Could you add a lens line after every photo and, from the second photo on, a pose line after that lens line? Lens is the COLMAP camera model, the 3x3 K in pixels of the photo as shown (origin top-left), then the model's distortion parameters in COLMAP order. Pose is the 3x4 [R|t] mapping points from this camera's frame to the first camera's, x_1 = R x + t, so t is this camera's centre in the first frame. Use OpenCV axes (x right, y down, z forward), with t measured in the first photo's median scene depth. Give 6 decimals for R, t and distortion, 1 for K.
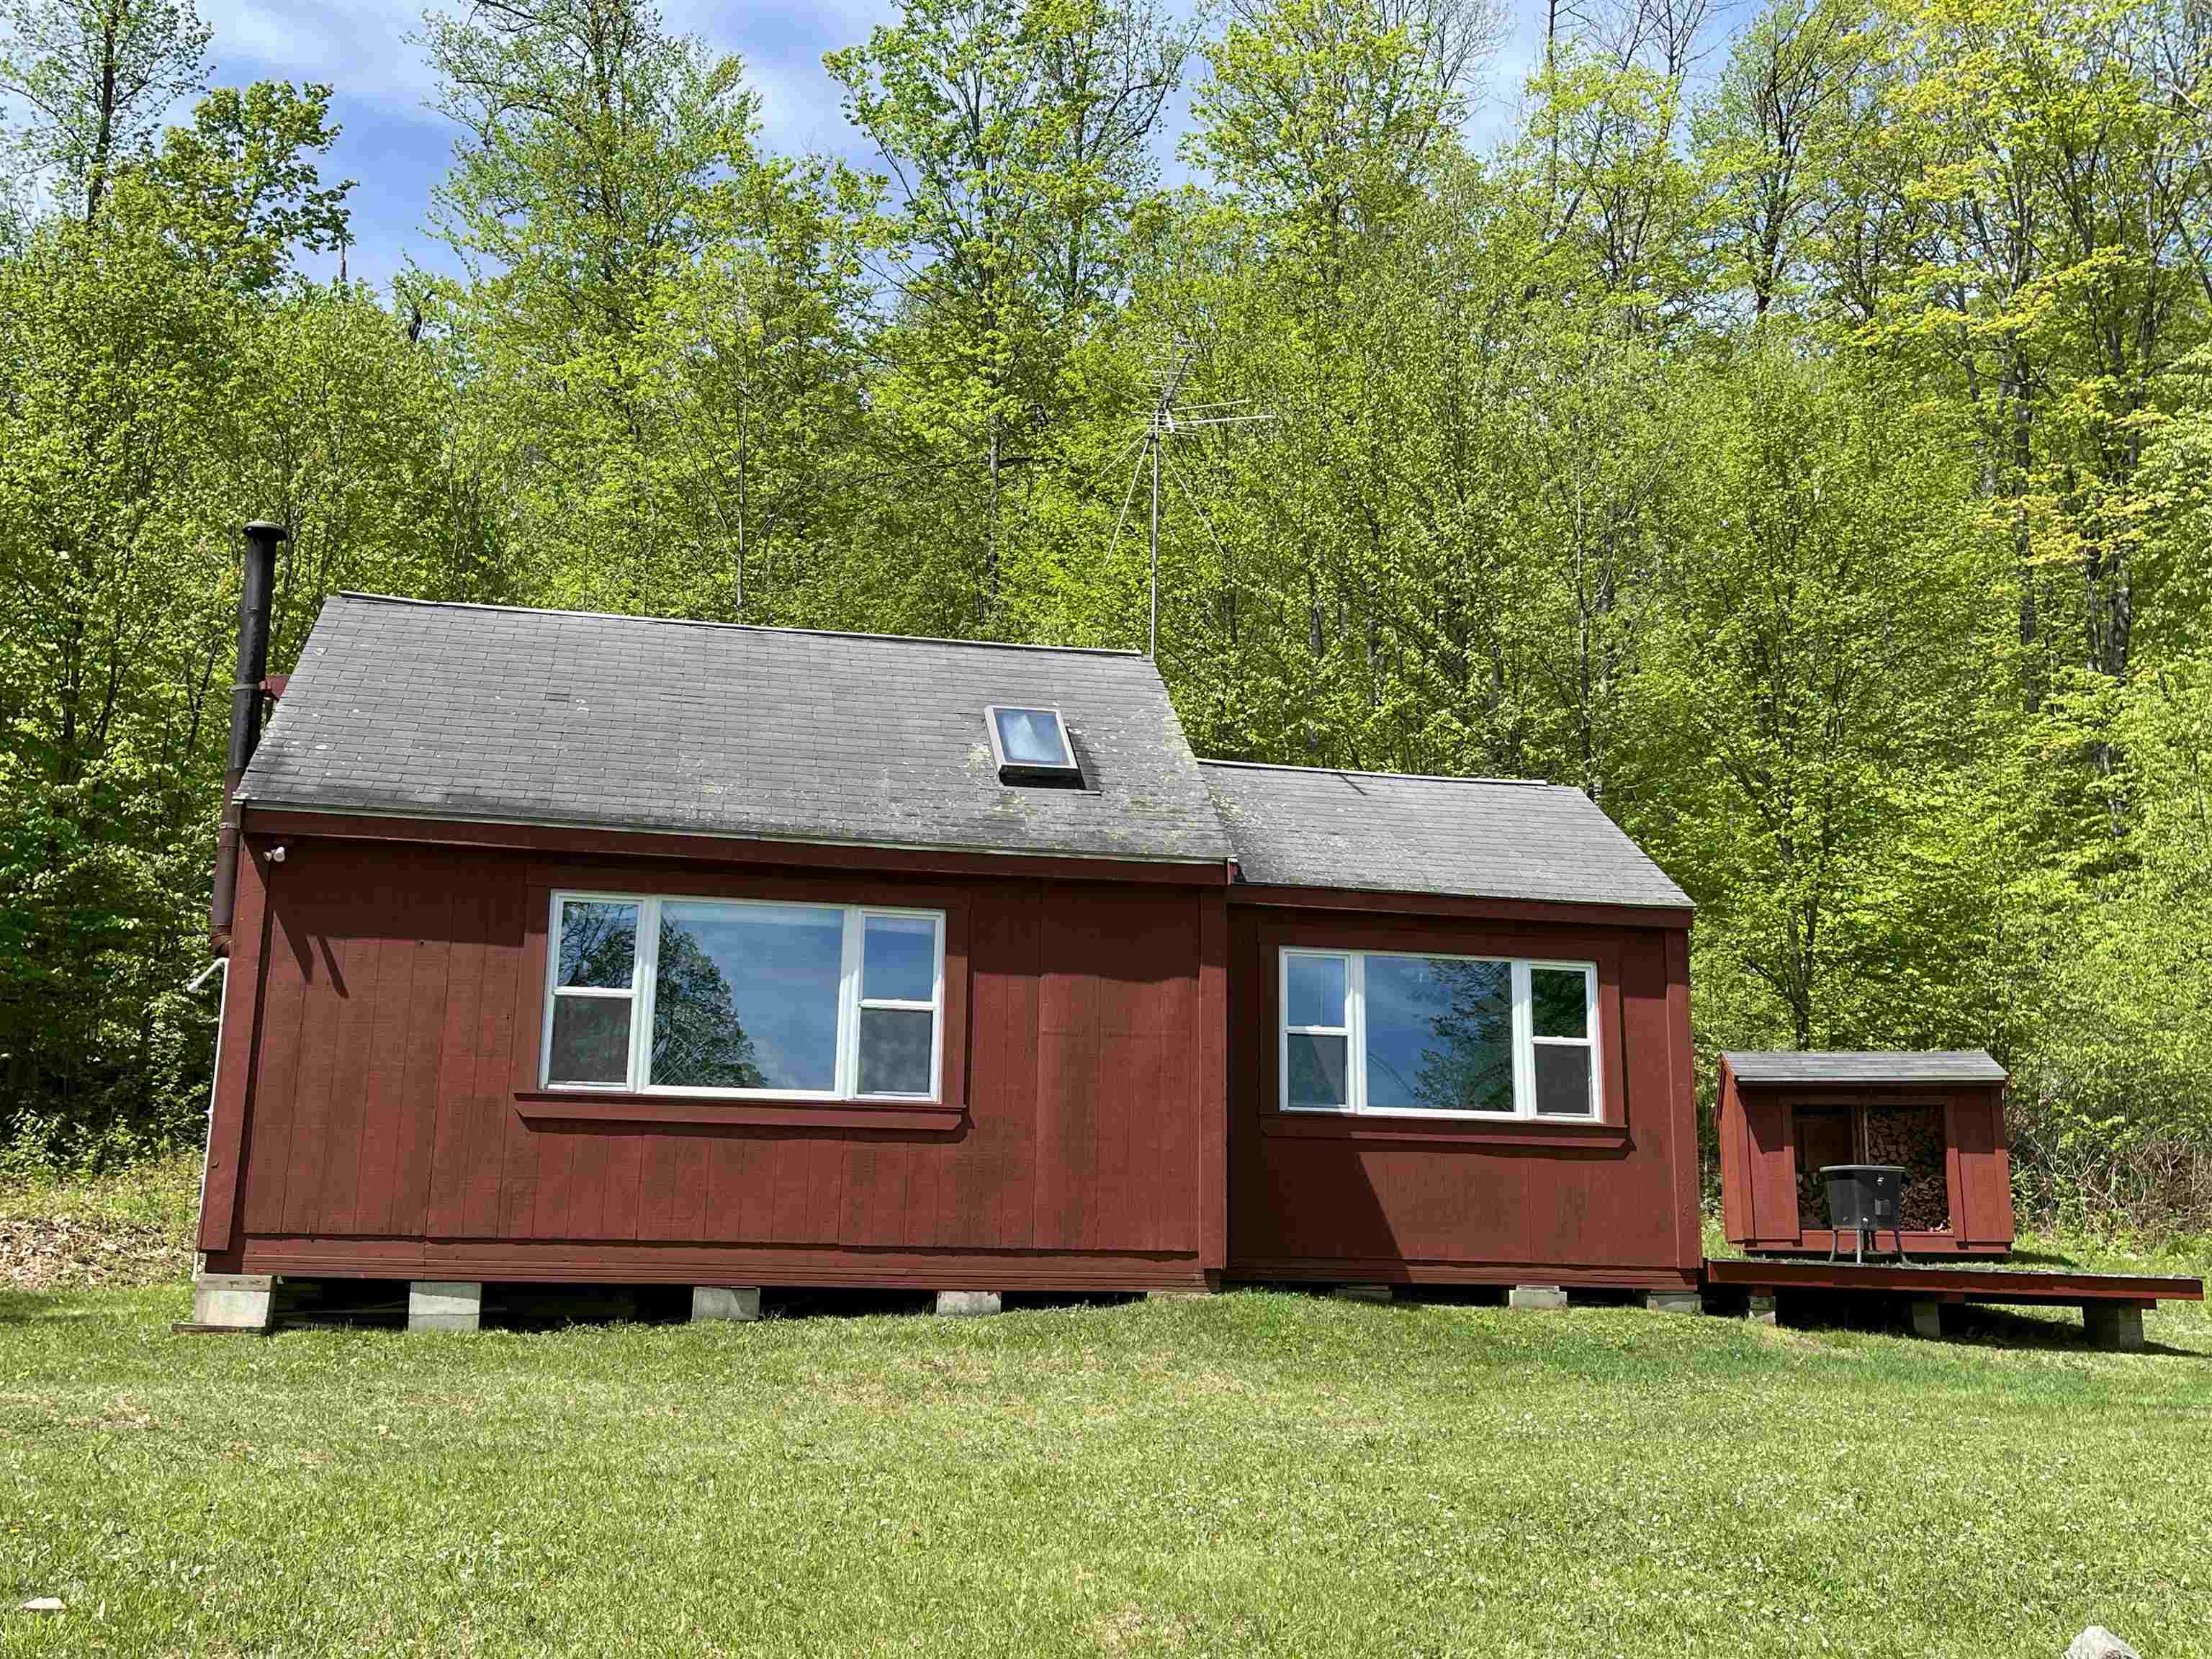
lens RADIAL K [[2107.5, 0, 1106.0], [0, 2107.5, 829.5], [0, 0, 1]] dist [0.088363, -0.010832]
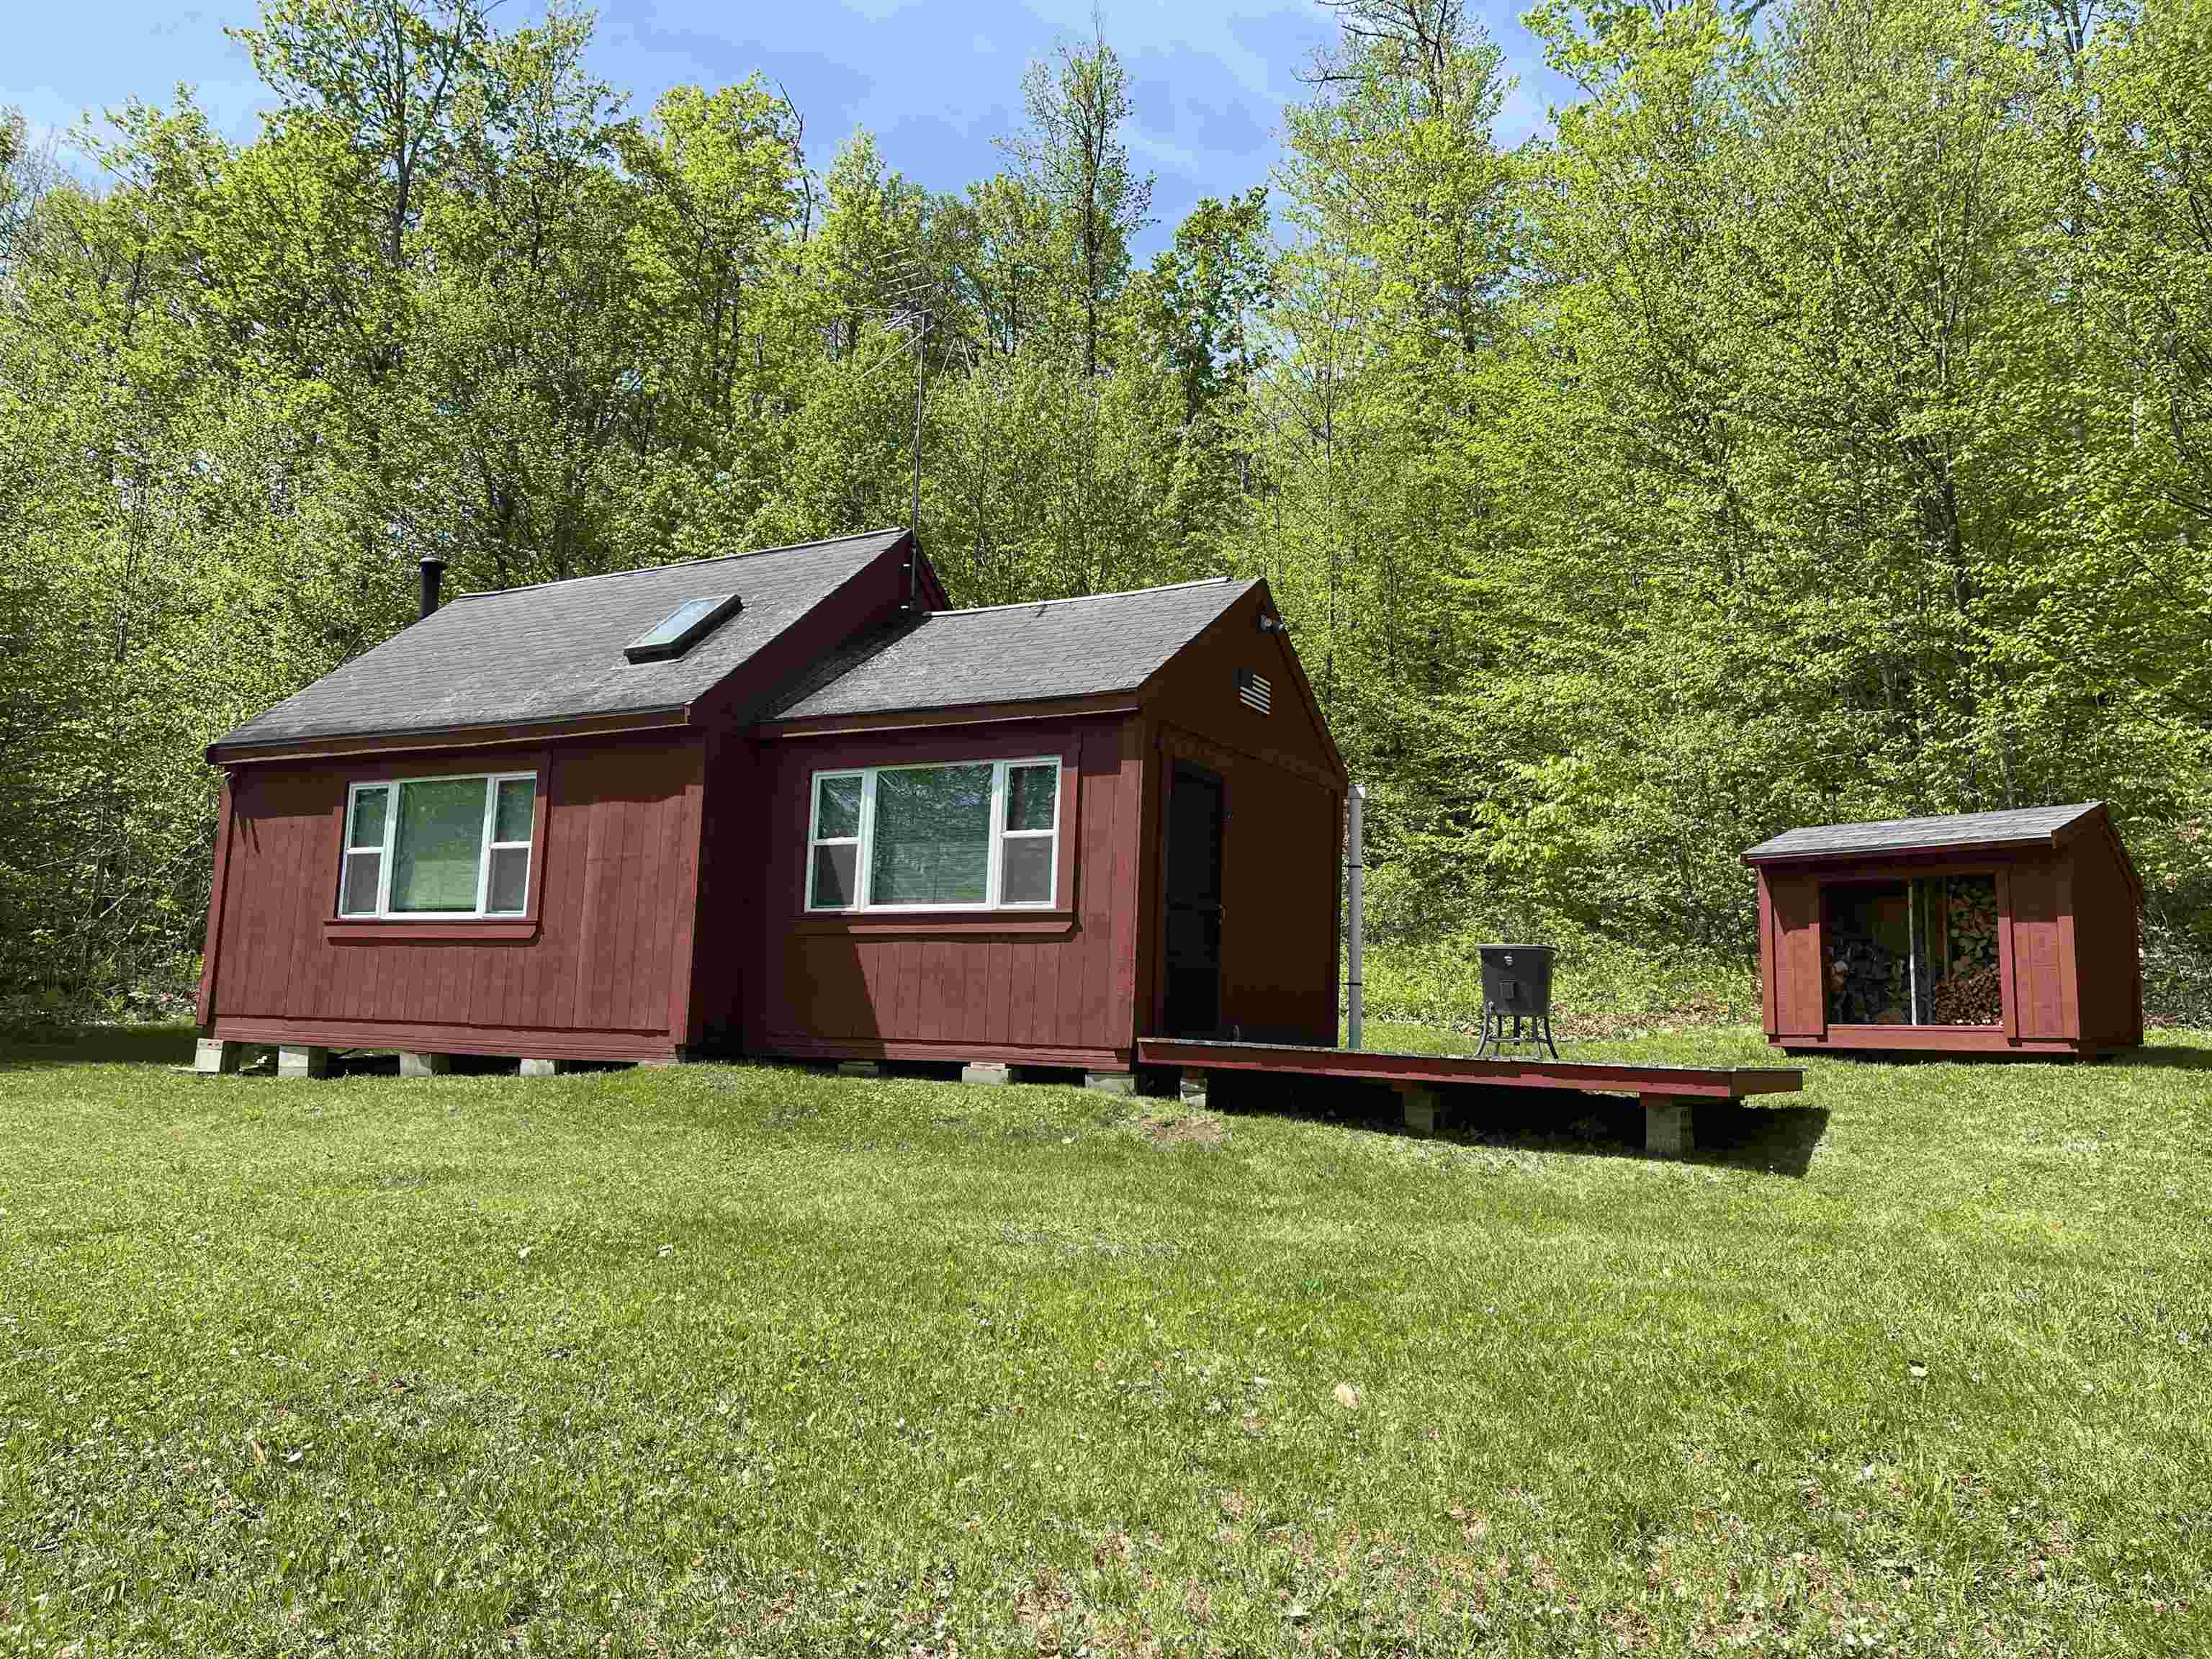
lens RADIAL K [[1677.8, 0, 1106.0], [0, 1677.8, 829.5], [0, 0, 1]] dist [0.175180, -0.000674]
pose [[0.726005, -0.069971, -0.684121, 0.833507], [0.119403, 0.992526, 0.025198, 0.084203], [0.677245, -0.099980, 0.728933, 0.435703]]
